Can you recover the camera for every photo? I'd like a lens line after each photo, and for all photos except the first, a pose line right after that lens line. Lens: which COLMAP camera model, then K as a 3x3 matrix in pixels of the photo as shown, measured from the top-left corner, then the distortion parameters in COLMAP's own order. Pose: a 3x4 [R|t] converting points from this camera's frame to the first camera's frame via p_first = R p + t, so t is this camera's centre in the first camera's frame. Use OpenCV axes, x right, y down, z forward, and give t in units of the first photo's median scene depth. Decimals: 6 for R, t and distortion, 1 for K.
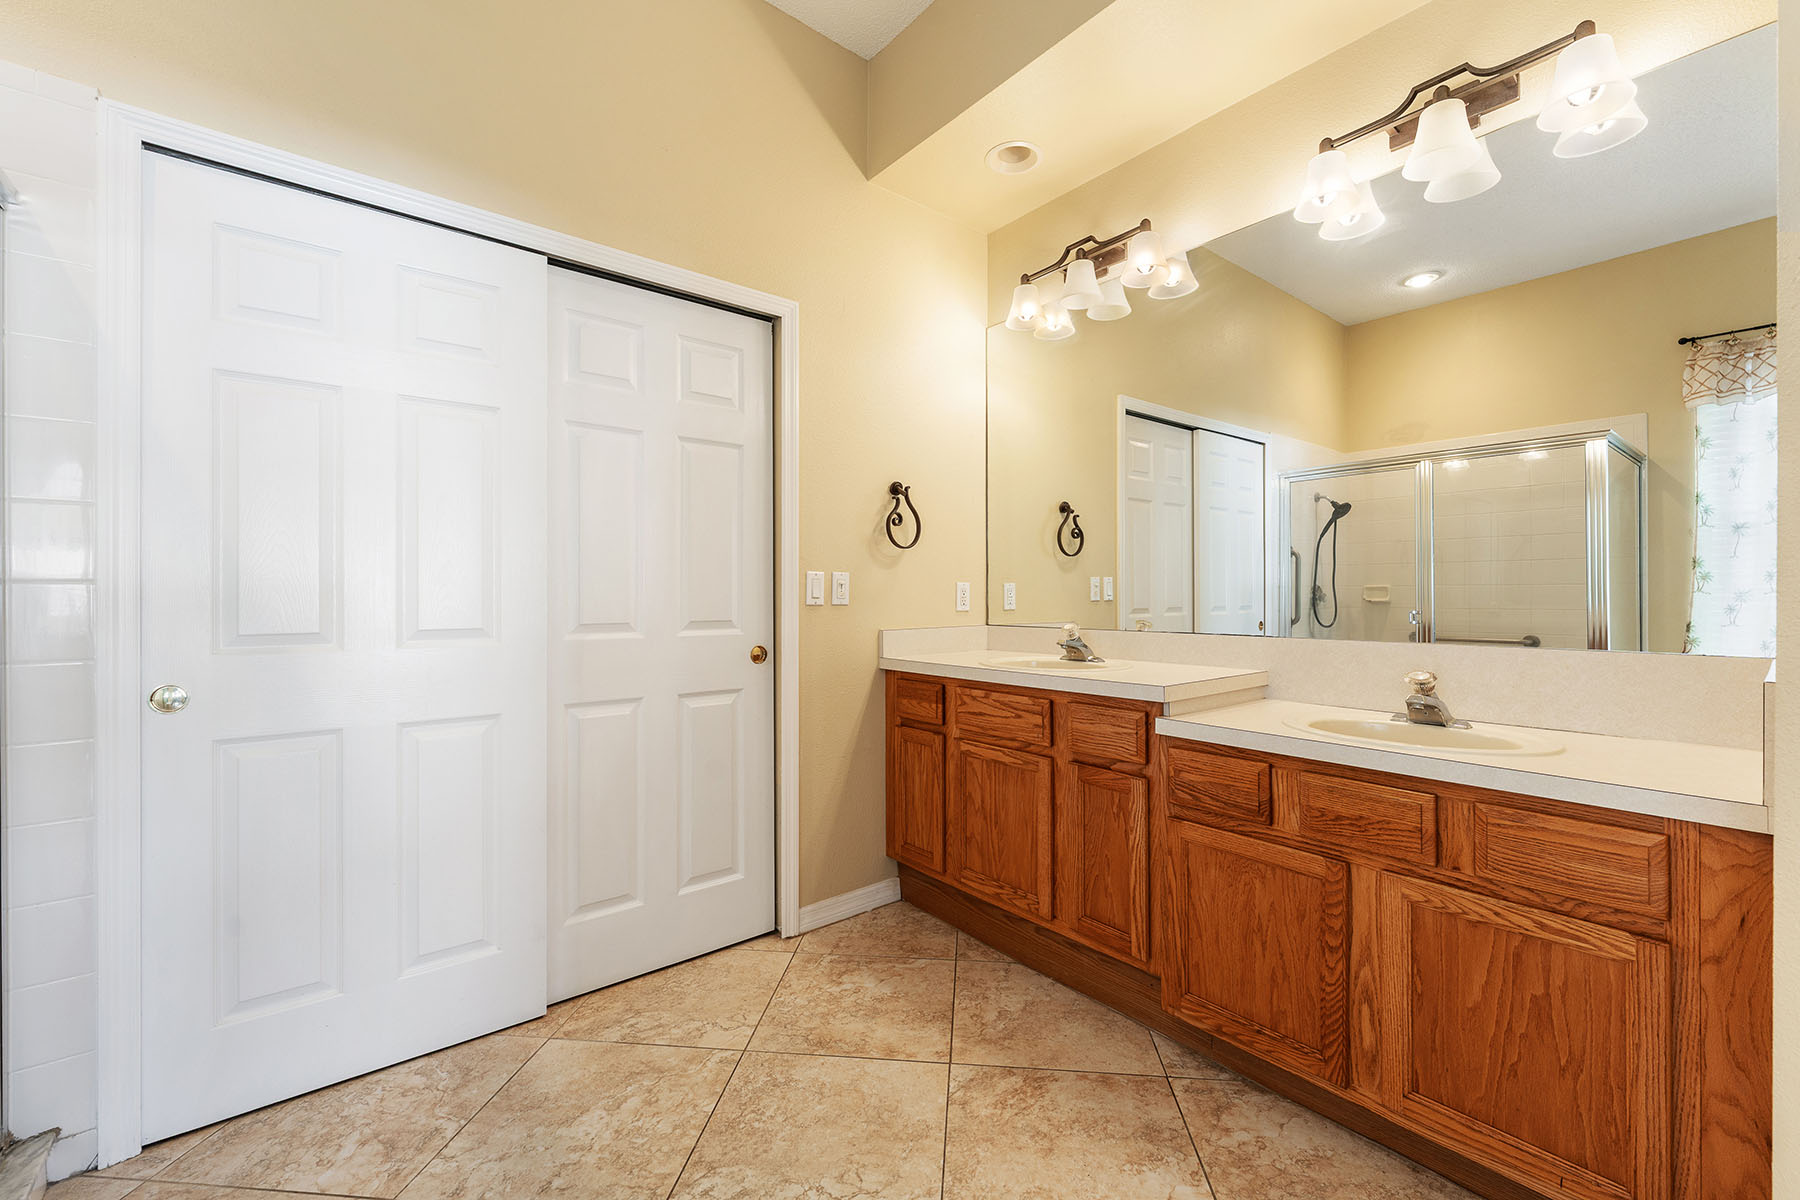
lens RADIAL K [[727.5, 0, 896.0], [0, 727.5, 593.0], [0, 0, 1]] dist [-0.000081, -0.000286]
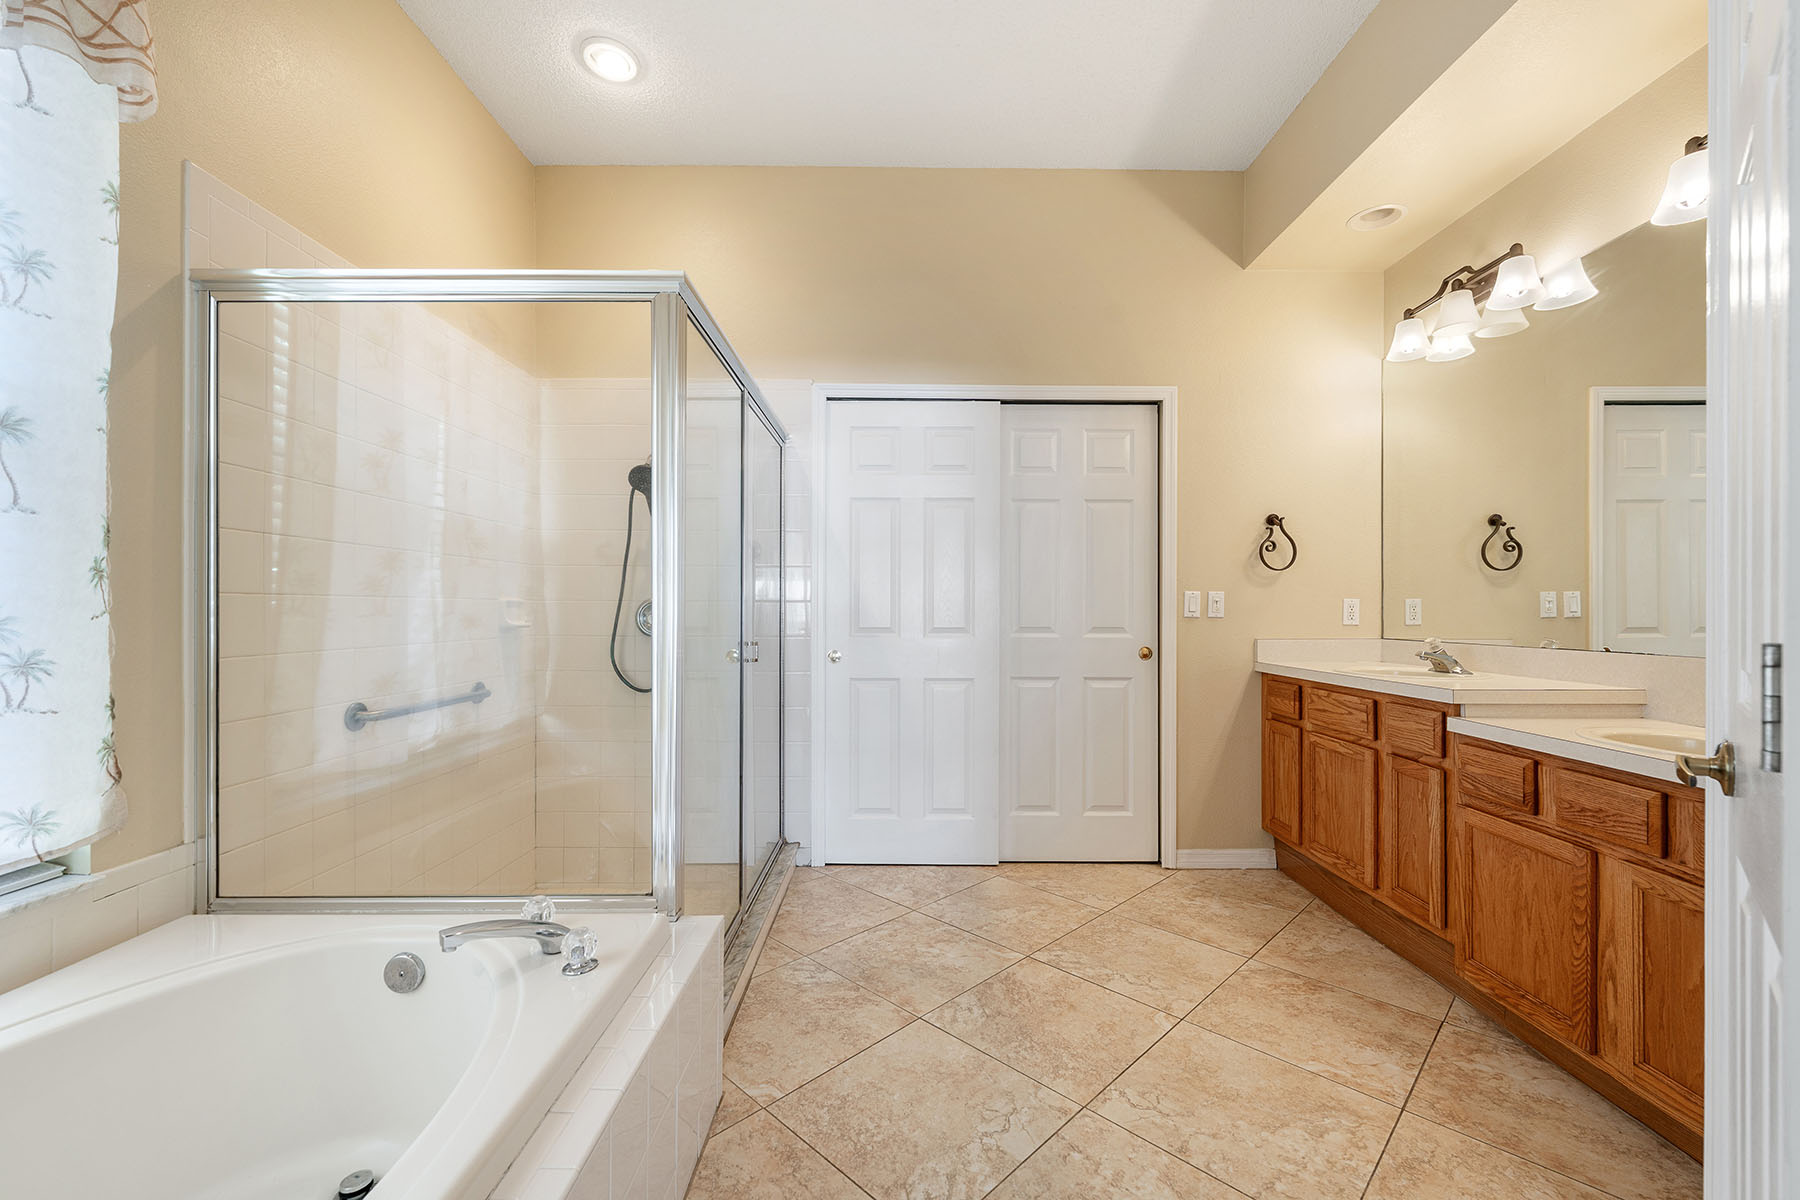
lens RADIAL K [[727.5, 0, 901.6], [0, 727.5, 605.8], [0, 0, 1]] dist [-0.000081, -0.000286]
pose [[0.774840, 0.001475, -0.632156, 0.369162], [-0.003038, 0.999994, -0.001392, -0.000276], [0.632151, 0.002999, 0.774840, -0.390500]]
